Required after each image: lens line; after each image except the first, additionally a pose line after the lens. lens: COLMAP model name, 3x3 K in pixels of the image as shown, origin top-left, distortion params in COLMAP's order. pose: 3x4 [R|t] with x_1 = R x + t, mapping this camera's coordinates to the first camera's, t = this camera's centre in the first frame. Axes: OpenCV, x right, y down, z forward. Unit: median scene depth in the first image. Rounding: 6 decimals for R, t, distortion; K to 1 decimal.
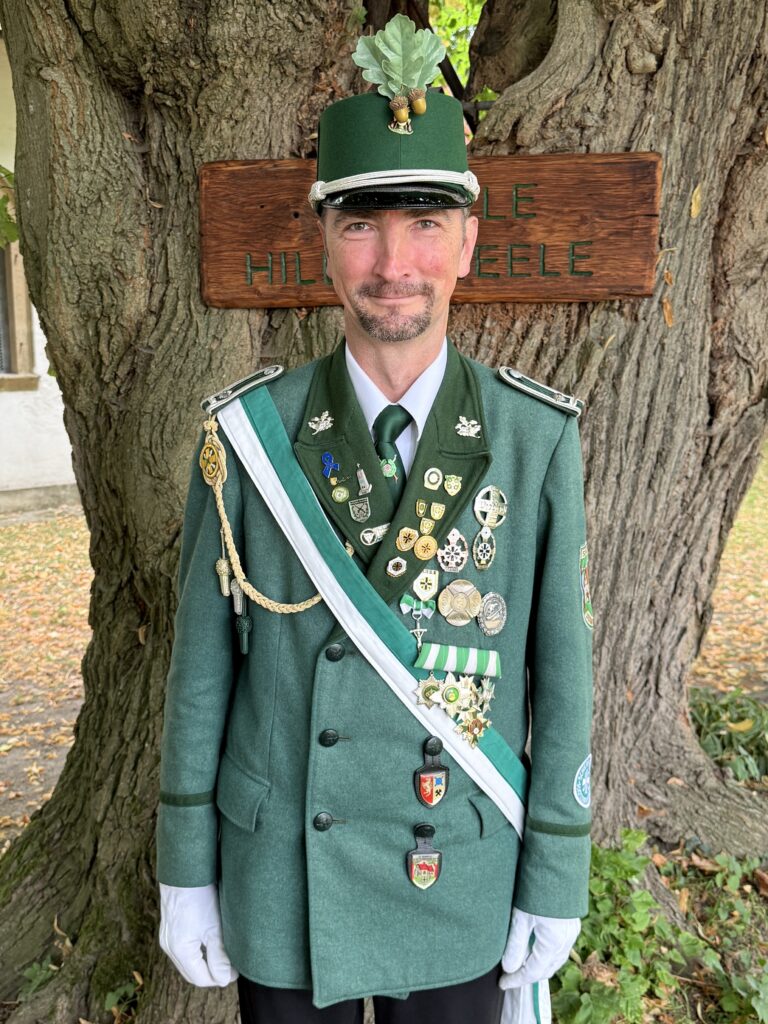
lens RADIAL K [[1148.5, 0, 384.6], [0, 1148.5, 519.5], [0, 0, 1]] dist [0.207235, -0.487698]
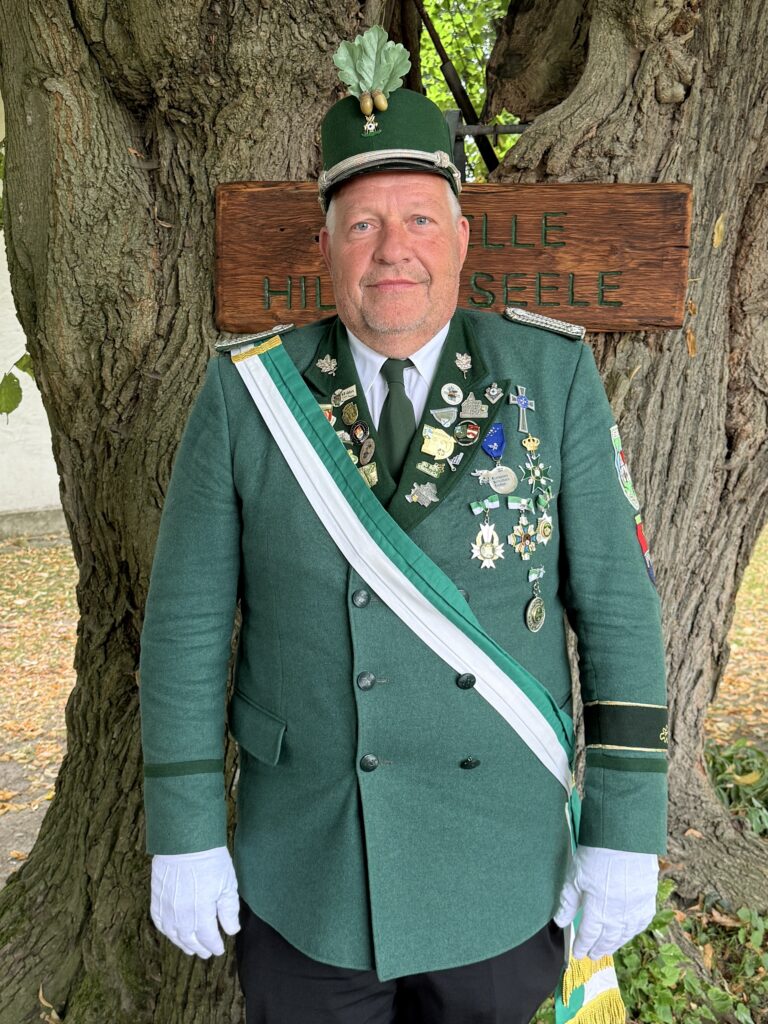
lens RADIAL K [[1314.9, 0, 399.7], [0, 1314.9, 513.9], [0, 0, 1]] dist [0.221877, -0.531527]
pose [[0.997411, 0.004057, 0.071799, -0.080144], [-0.001444, 0.999336, -0.036405, 0.006171], [-0.071899, 0.036207, 0.996755, -0.088541]]
